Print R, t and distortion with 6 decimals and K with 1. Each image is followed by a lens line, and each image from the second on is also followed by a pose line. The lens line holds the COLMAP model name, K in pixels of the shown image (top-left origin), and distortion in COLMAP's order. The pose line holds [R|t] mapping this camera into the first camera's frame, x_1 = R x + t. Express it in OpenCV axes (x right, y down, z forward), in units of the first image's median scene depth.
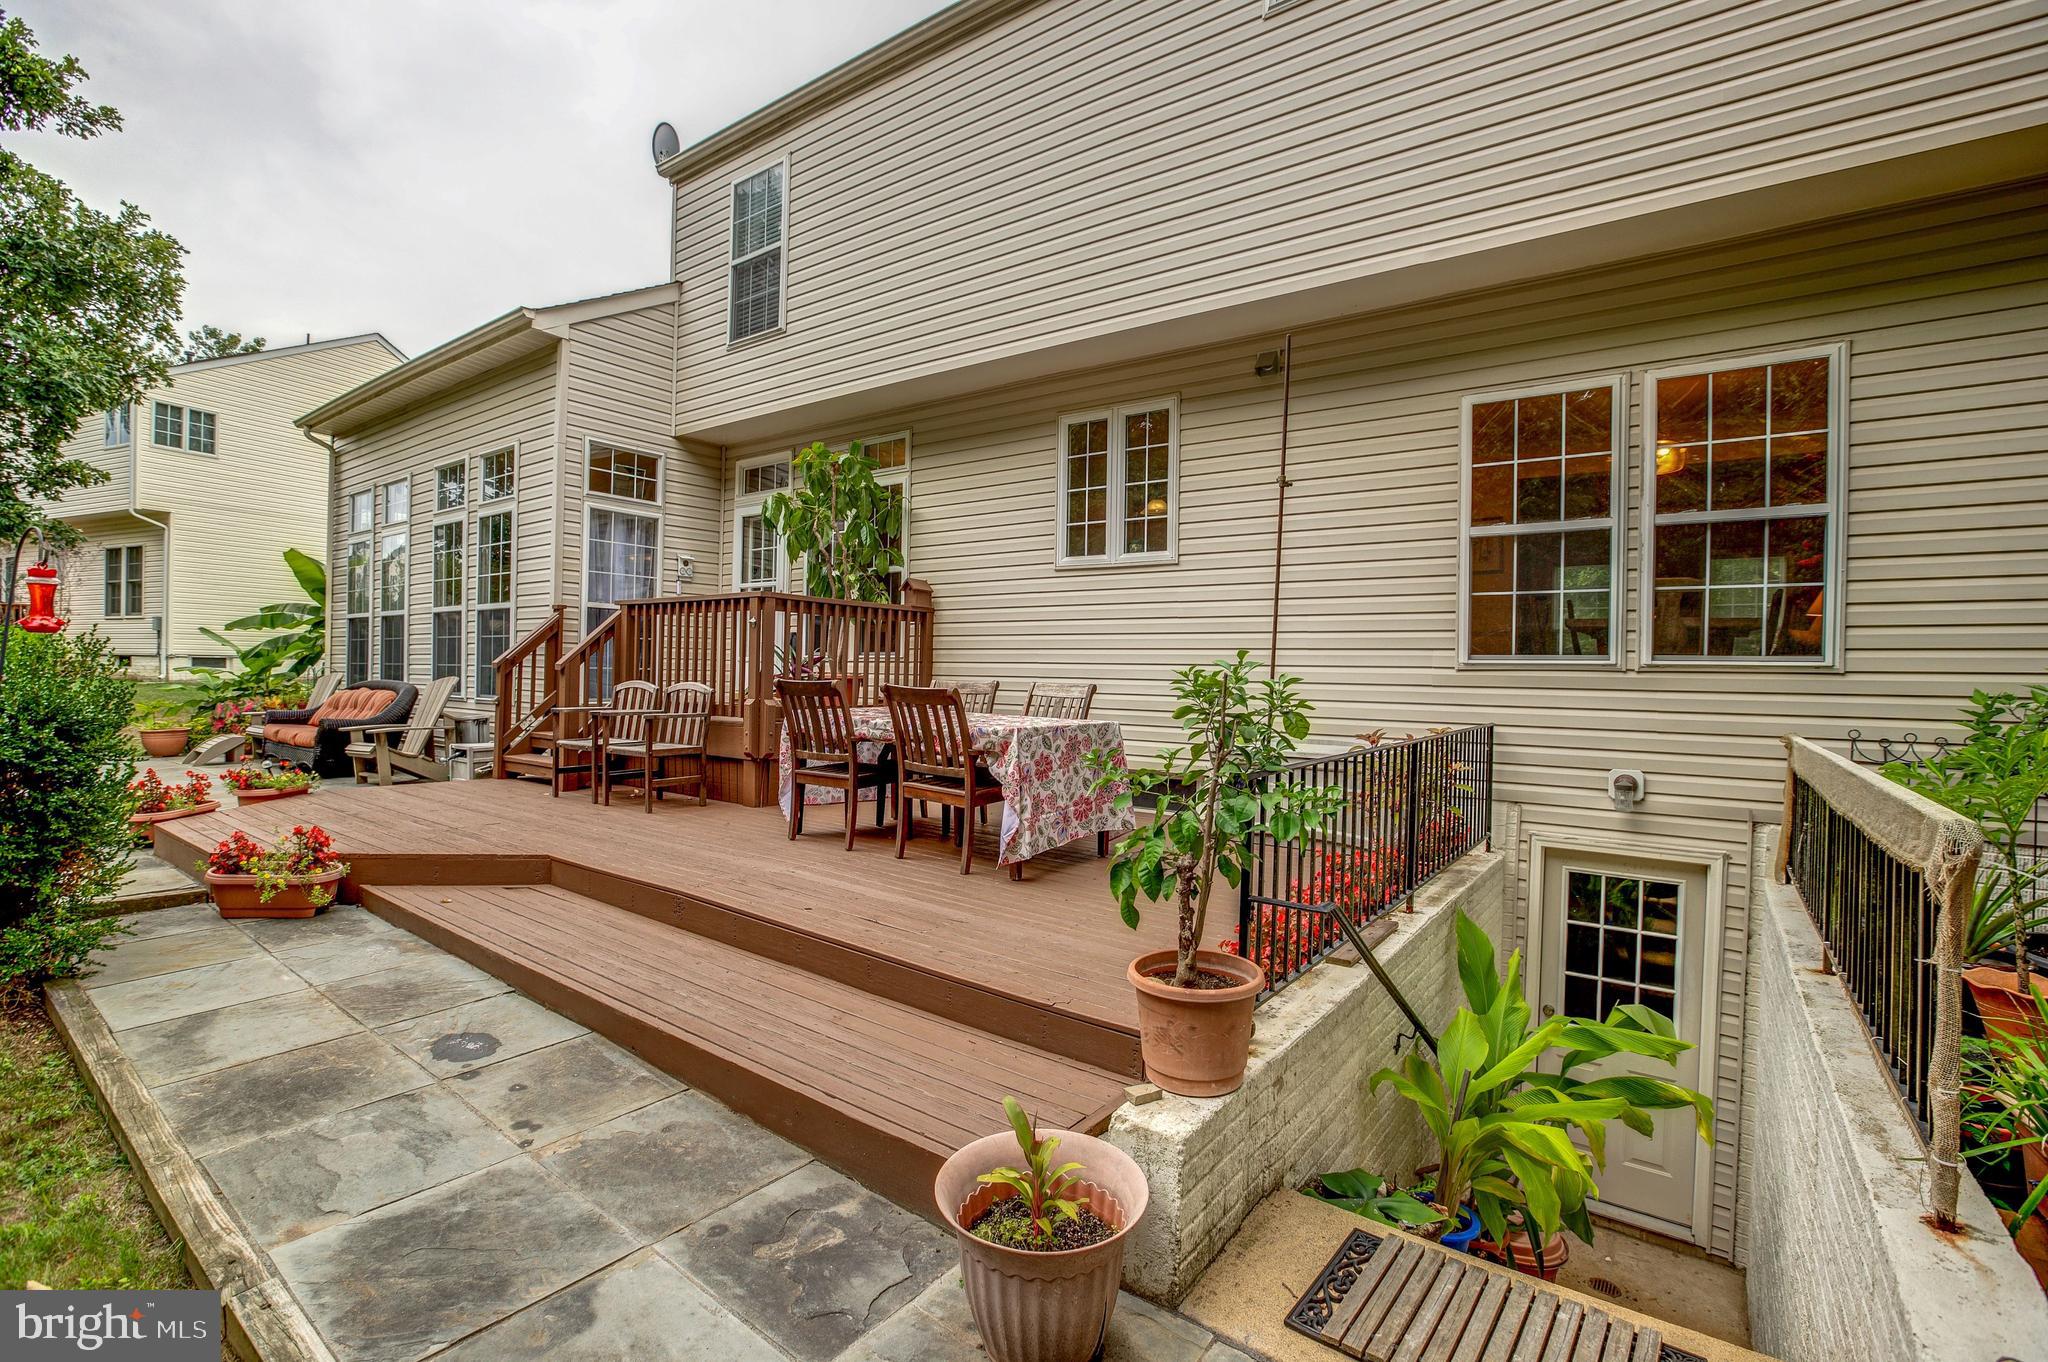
lens RADIAL K [[961.2, 0, 1027.1], [0, 961.2, 670.9], [0, 0, 1]] dist [-0.015236, 0.003144]
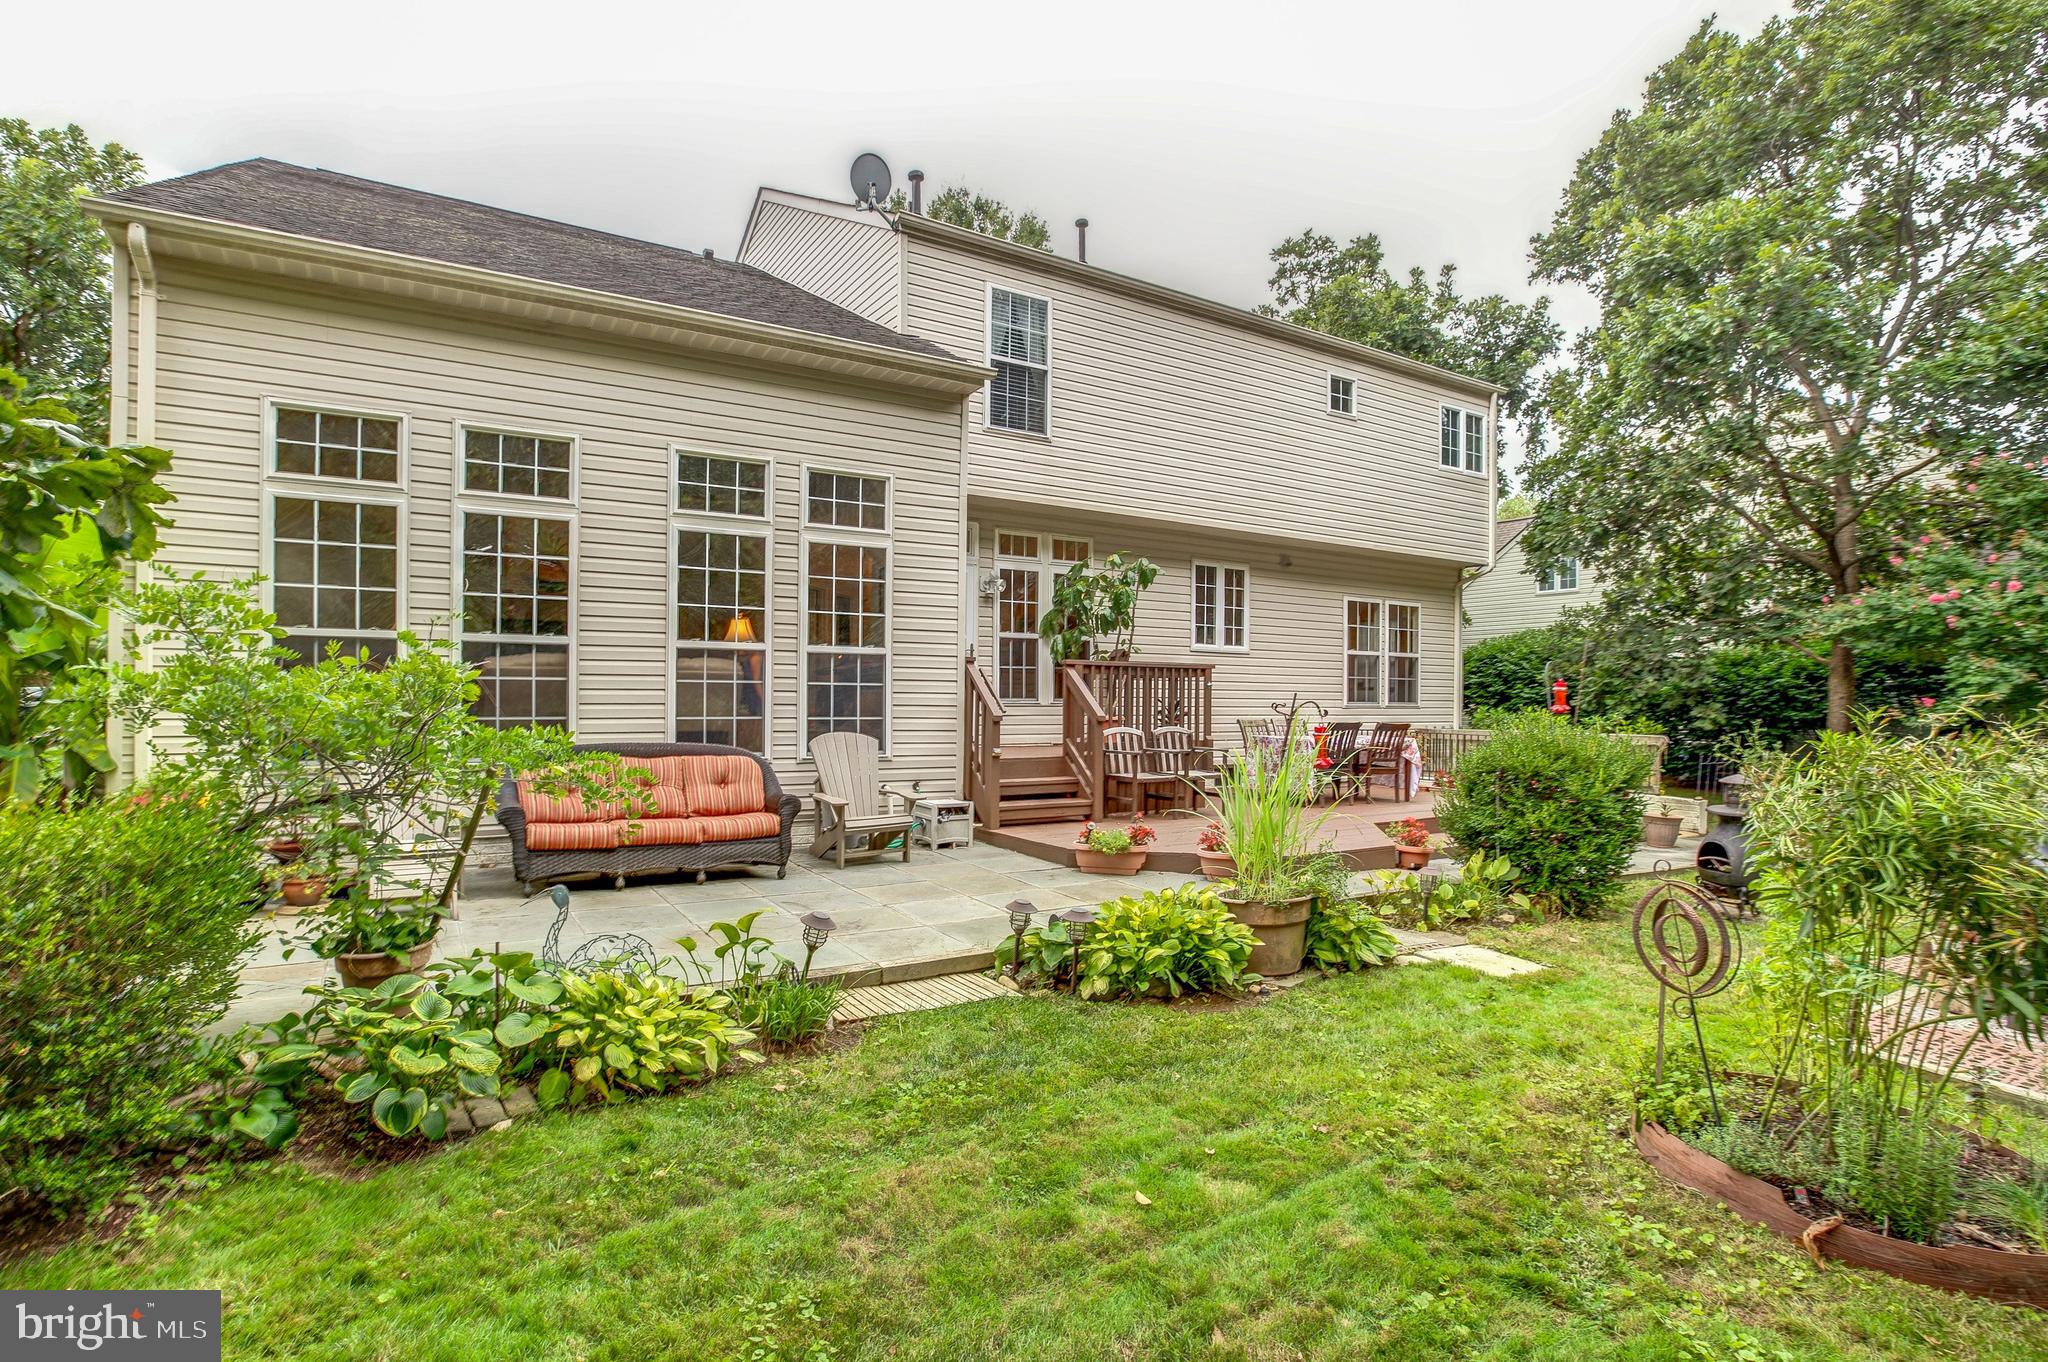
lens RADIAL K [[961.2, 0, 1009.0], [0, 961.2, 697.9], [0, 0, 1]] dist [-0.015236, 0.003144]
pose [[0.355154, -0.013995, 0.934703, -1.665892], [0.006632, 0.999900, 0.012451, -0.049192], [-0.934784, 0.001777, 0.355211, 0.728822]]
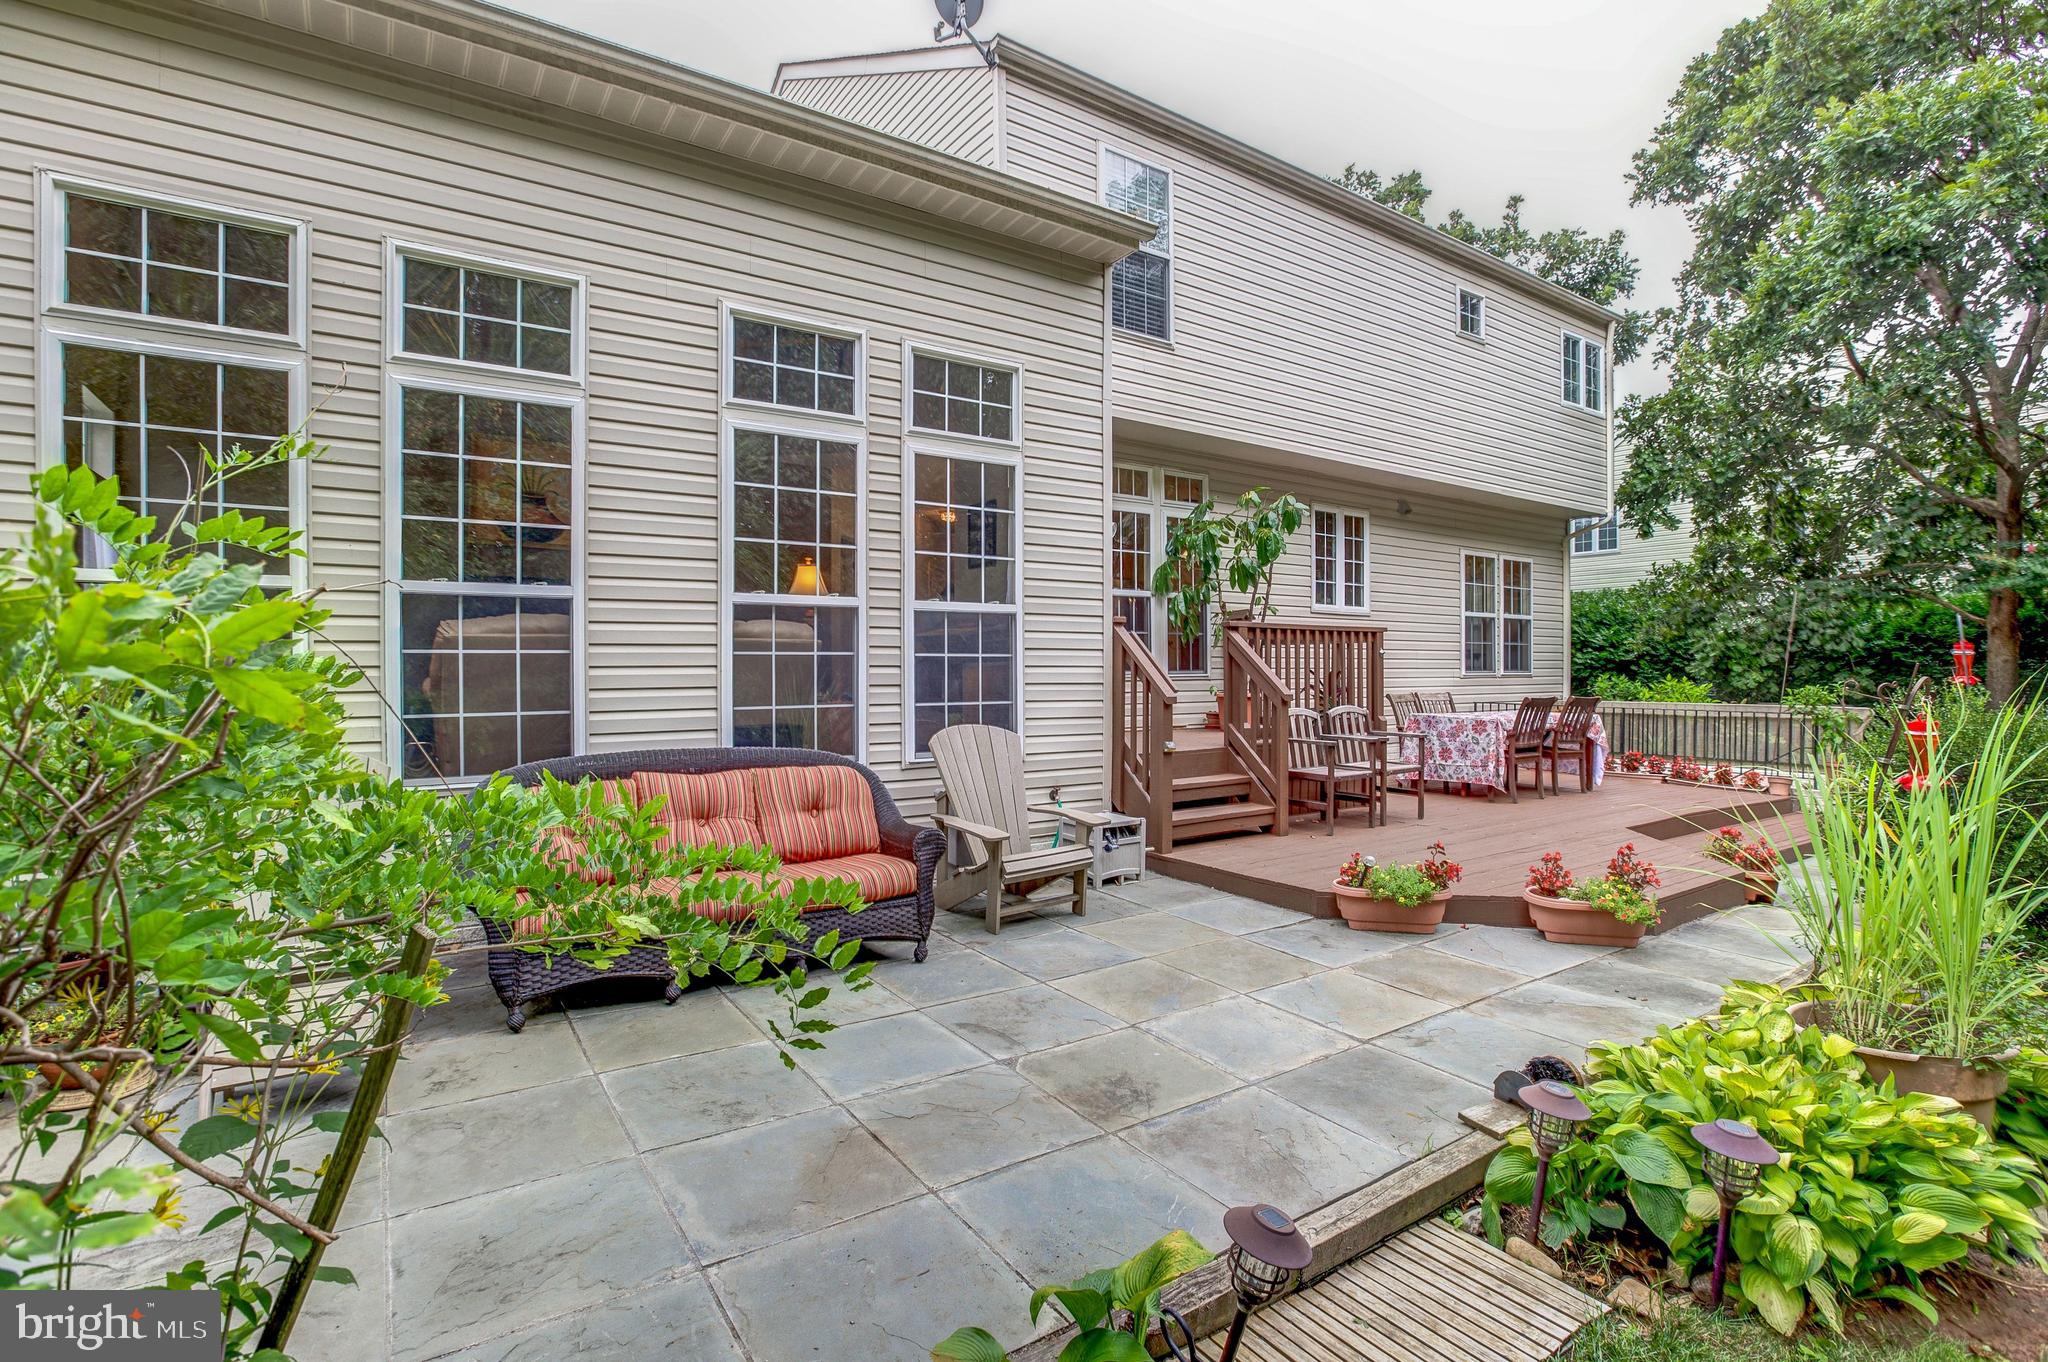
lens RADIAL K [[961.2, 0, 1036.8], [0, 961.2, 666.3], [0, 0, 1]] dist [-0.015236, 0.003144]
pose [[0.308472, -0.015016, 0.951115, -1.446204], [0.017705, 0.999793, 0.010043, -0.050603], [-0.951069, 0.013742, 0.308673, 0.977982]]
